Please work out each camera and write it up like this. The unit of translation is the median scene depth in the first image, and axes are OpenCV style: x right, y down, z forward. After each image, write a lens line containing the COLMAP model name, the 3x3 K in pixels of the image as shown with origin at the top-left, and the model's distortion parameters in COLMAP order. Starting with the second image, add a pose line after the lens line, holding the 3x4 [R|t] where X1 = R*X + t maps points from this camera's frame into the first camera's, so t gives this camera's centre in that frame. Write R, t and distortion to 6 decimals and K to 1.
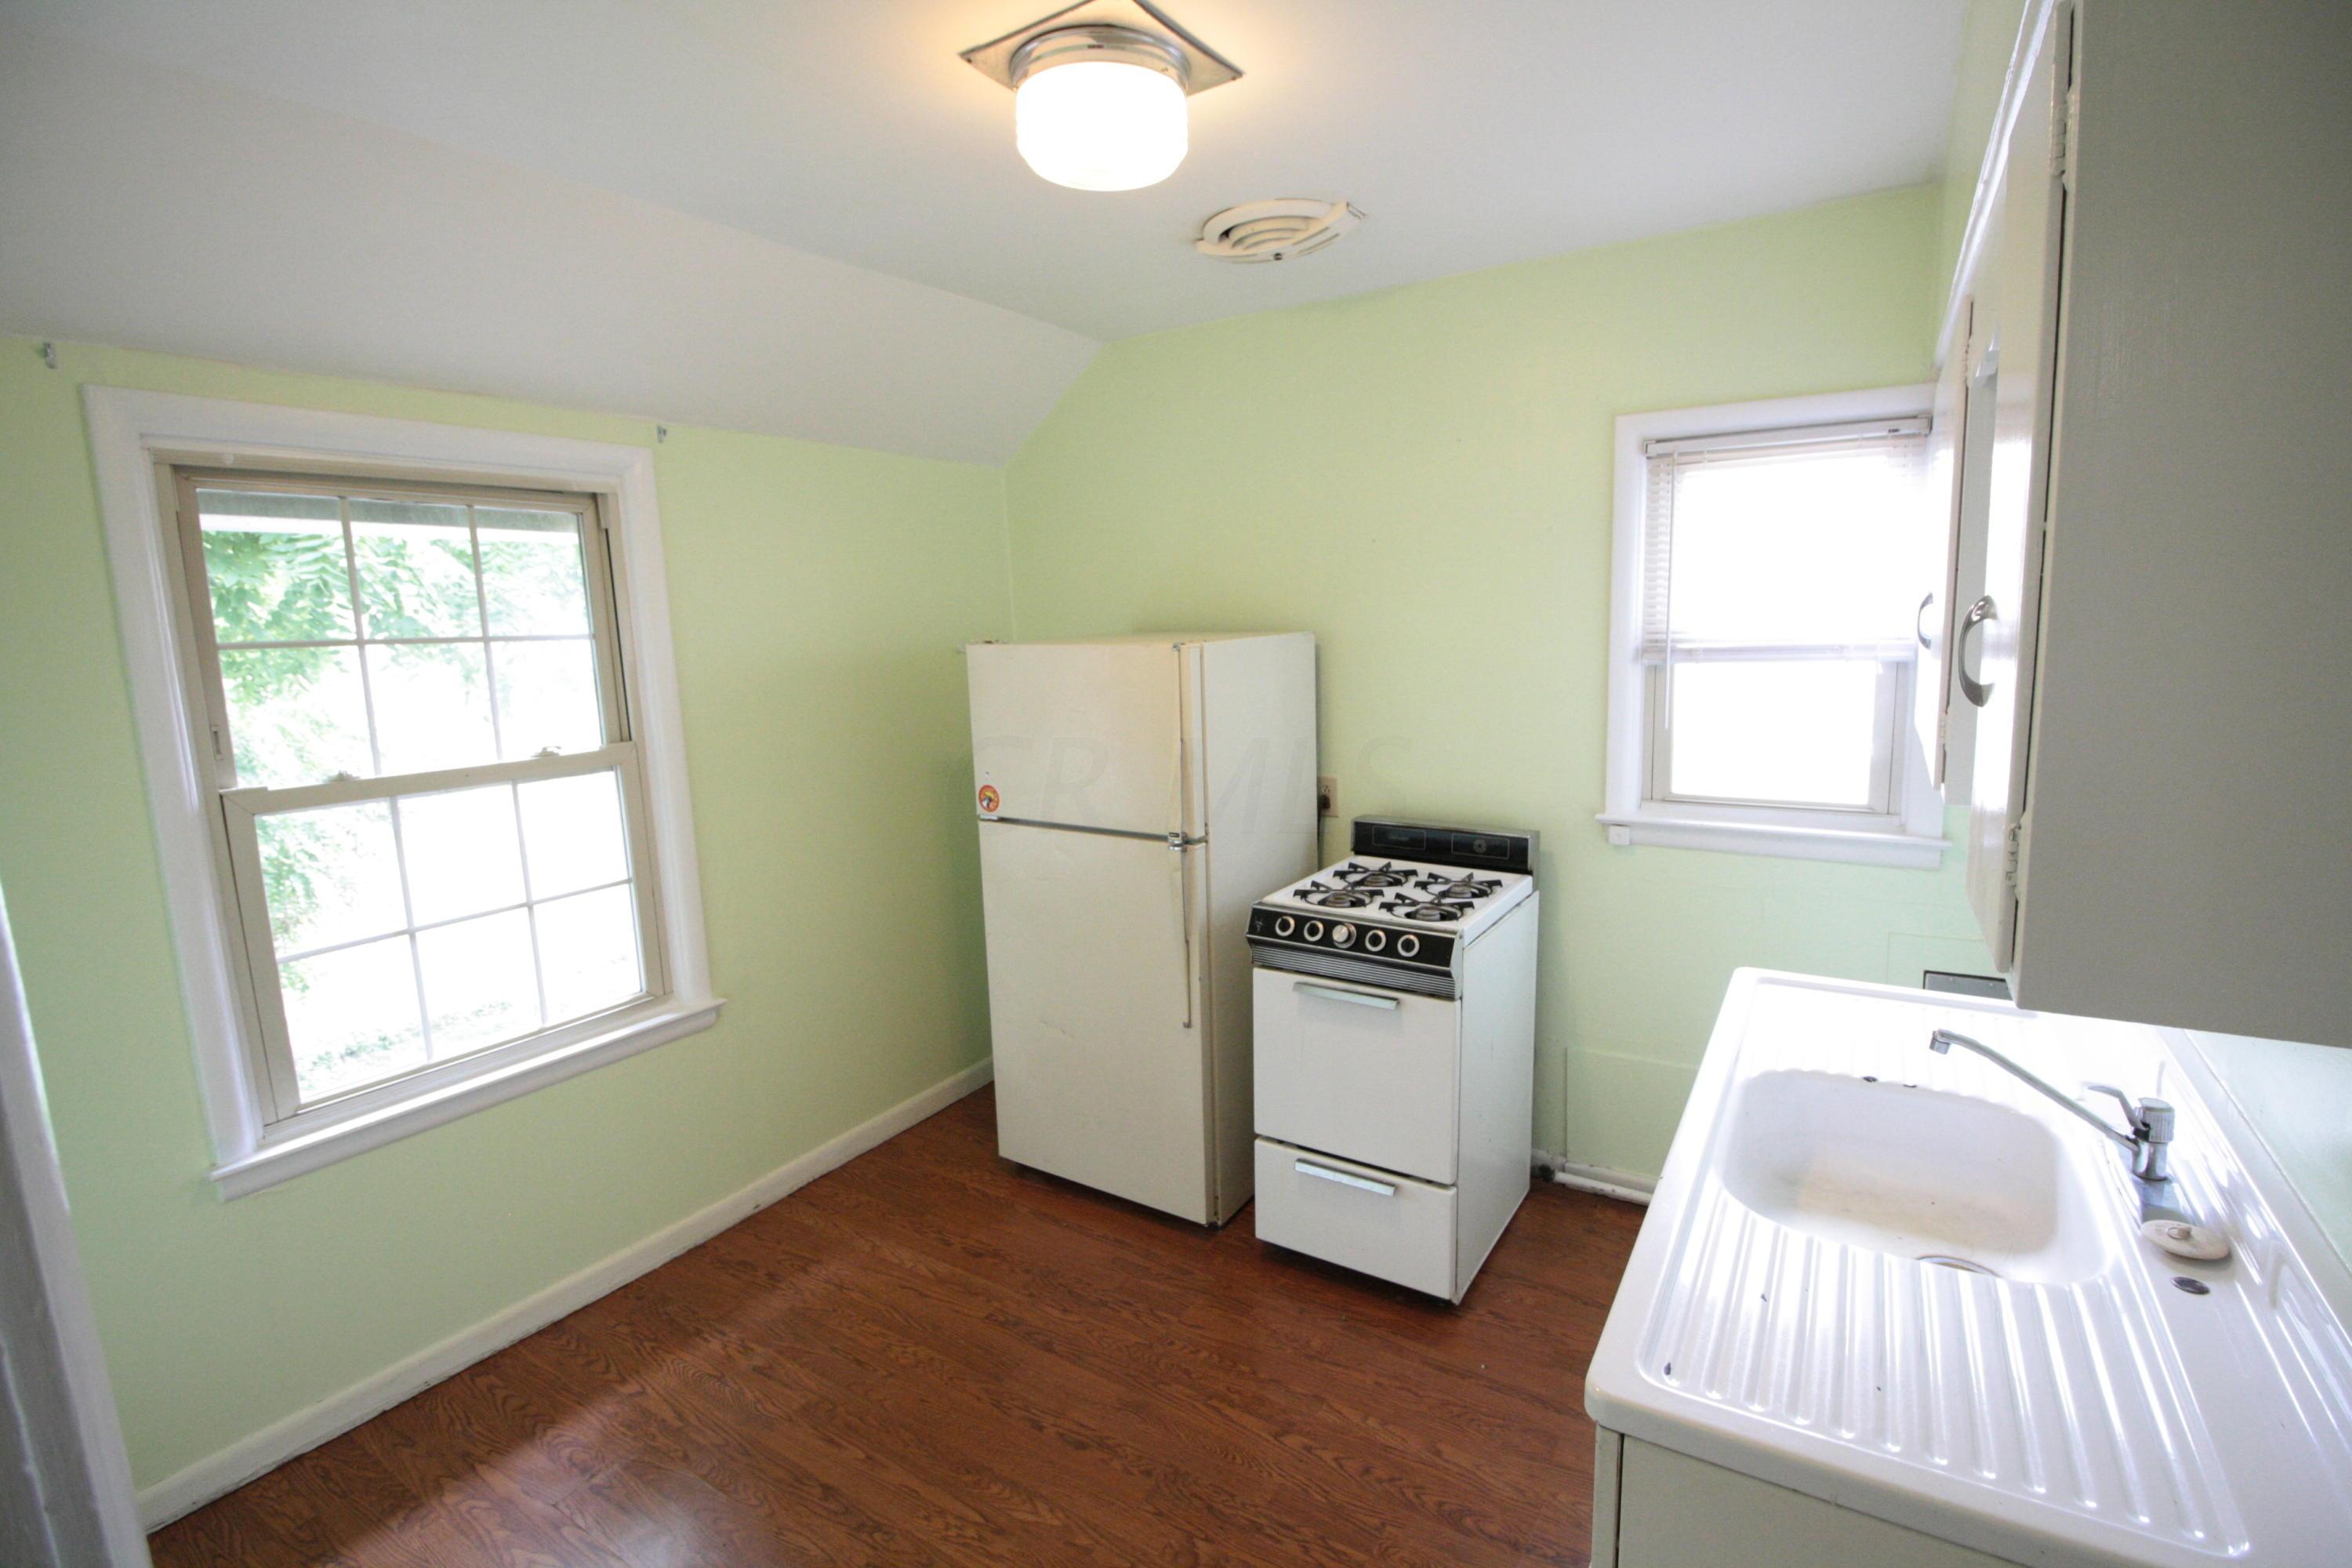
lens RADIAL K [[1093.6, 0, 1192.8], [0, 1093.6, 780.6], [0, 0, 1]] dist [-0.007744, -0.004519]
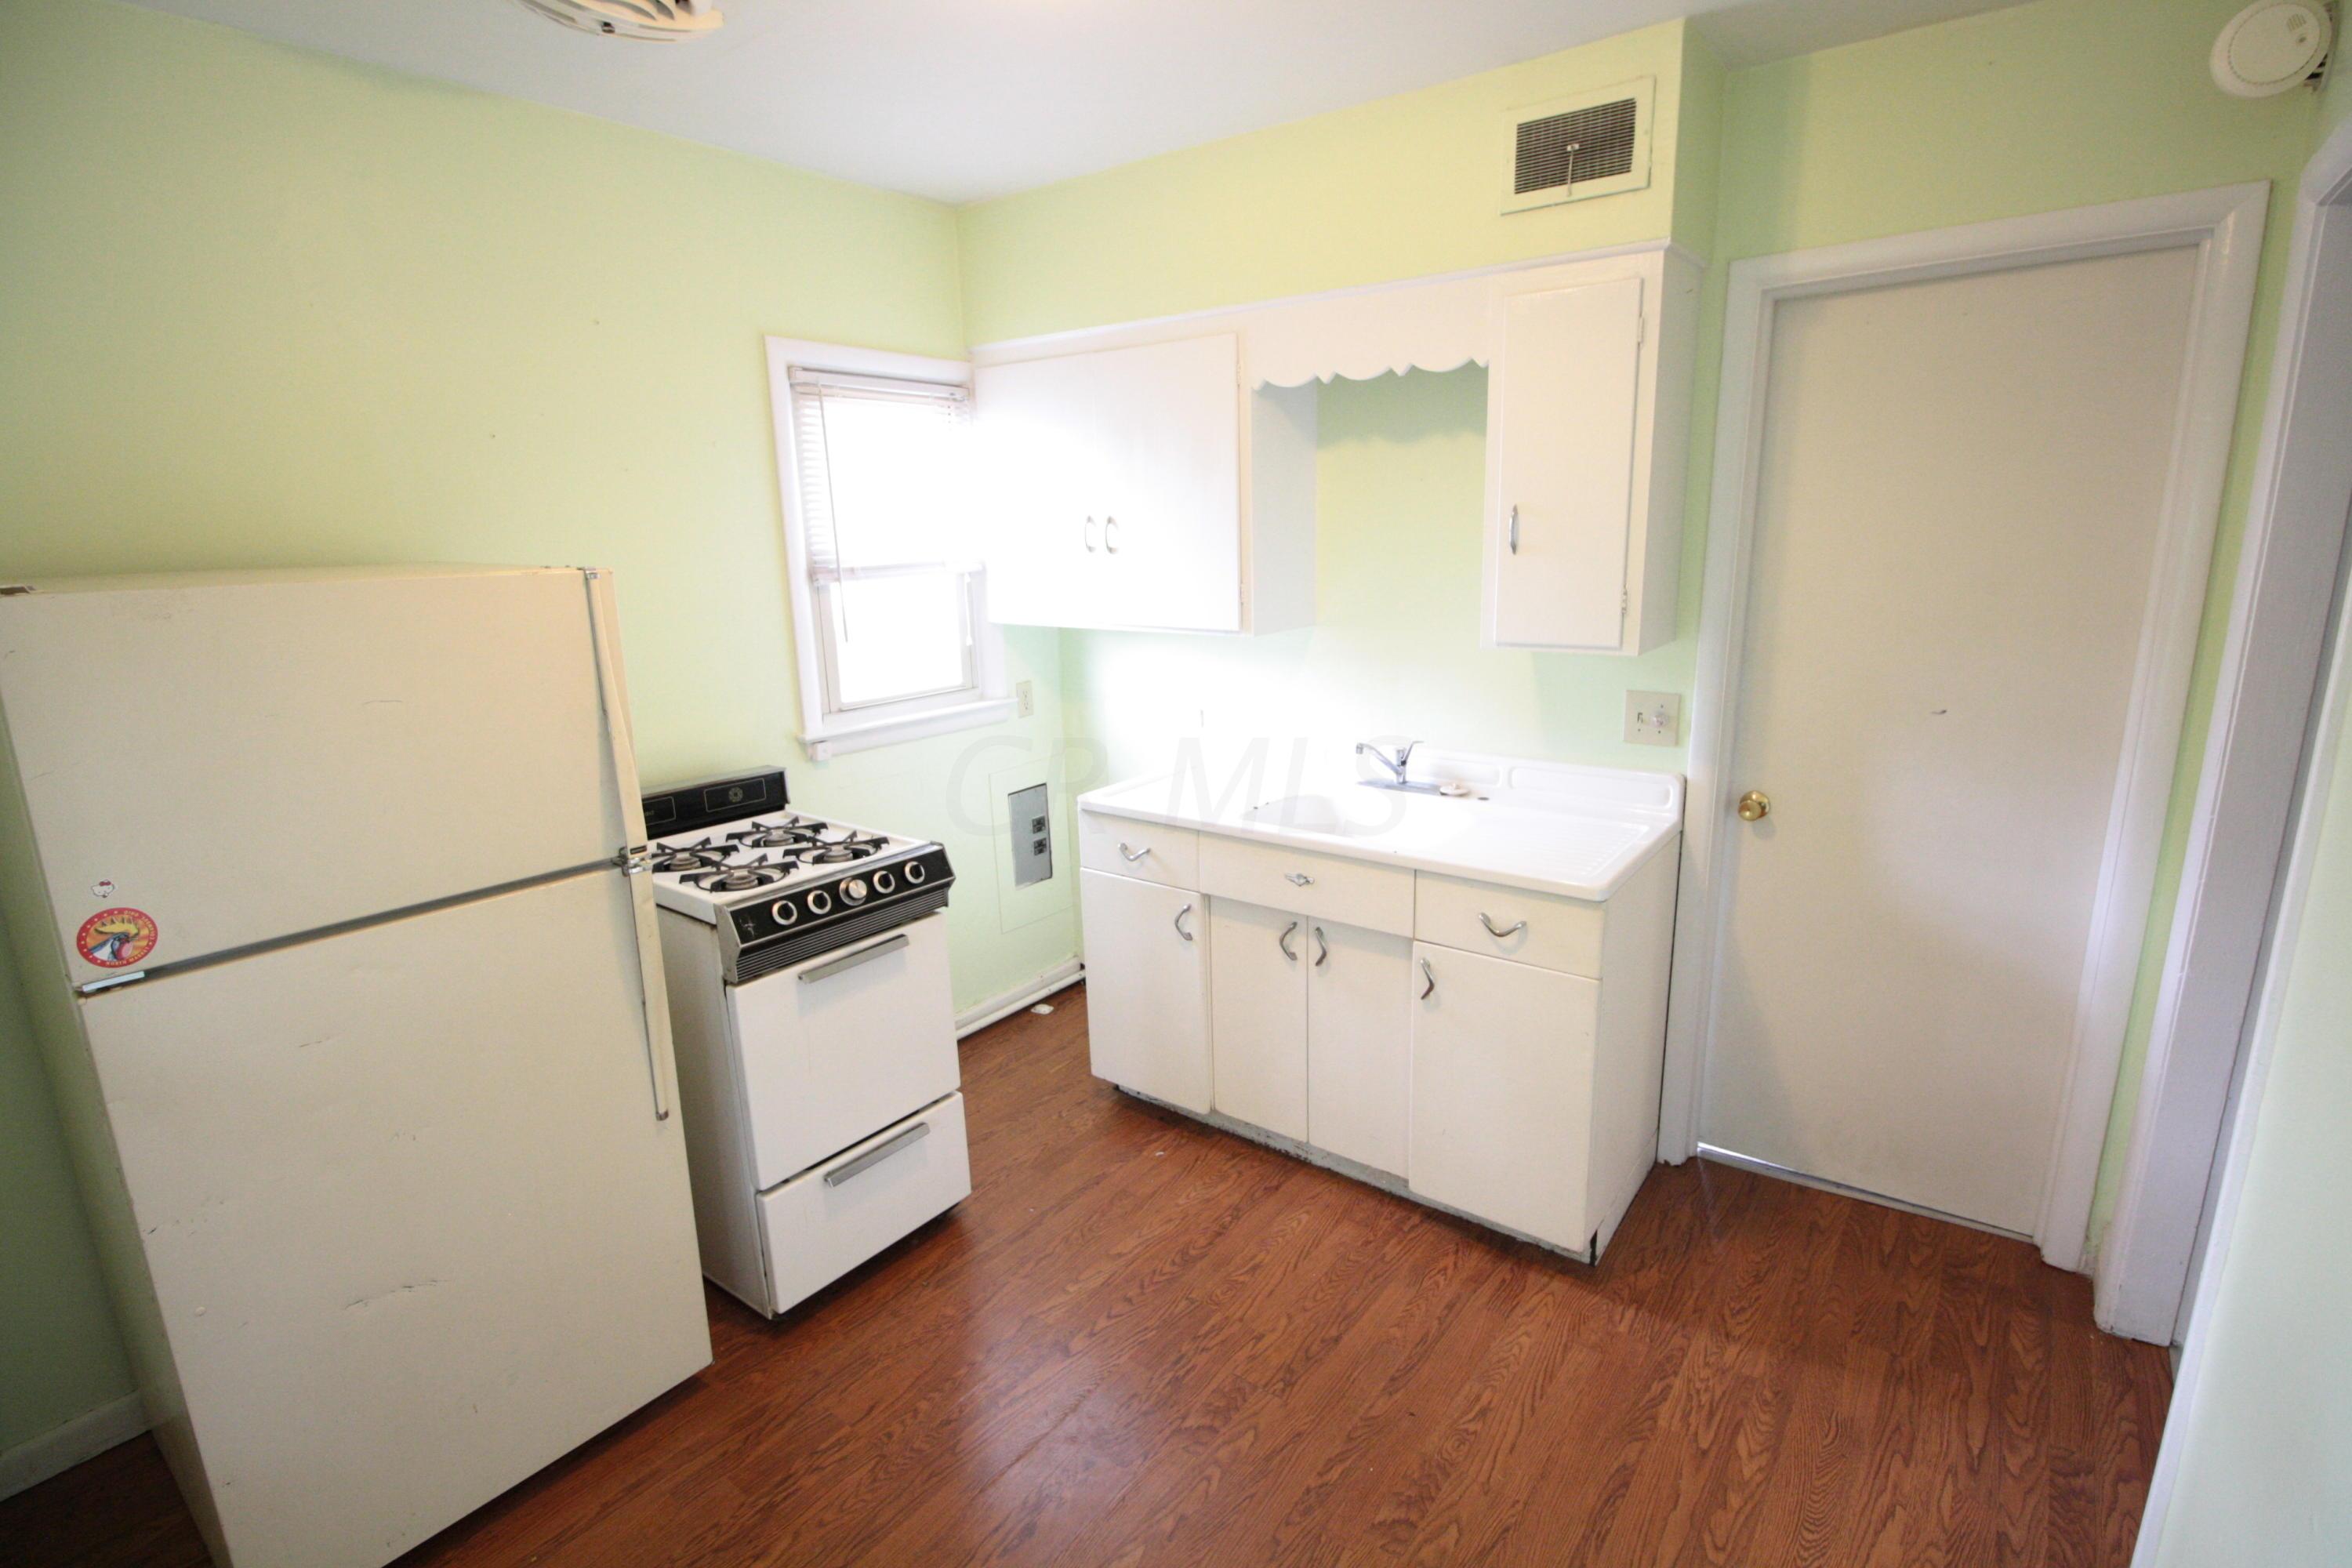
lens RADIAL K [[1093.6, 0, 1194.3], [0, 1093.6, 780.1], [0, 0, 1]] dist [-0.007744, -0.004519]
pose [[0.086489, -0.202102, 0.975538, -0.642823], [0.173041, 0.967371, 0.185069, -0.058917], [-0.981110, 0.152801, 0.118639, 0.568656]]
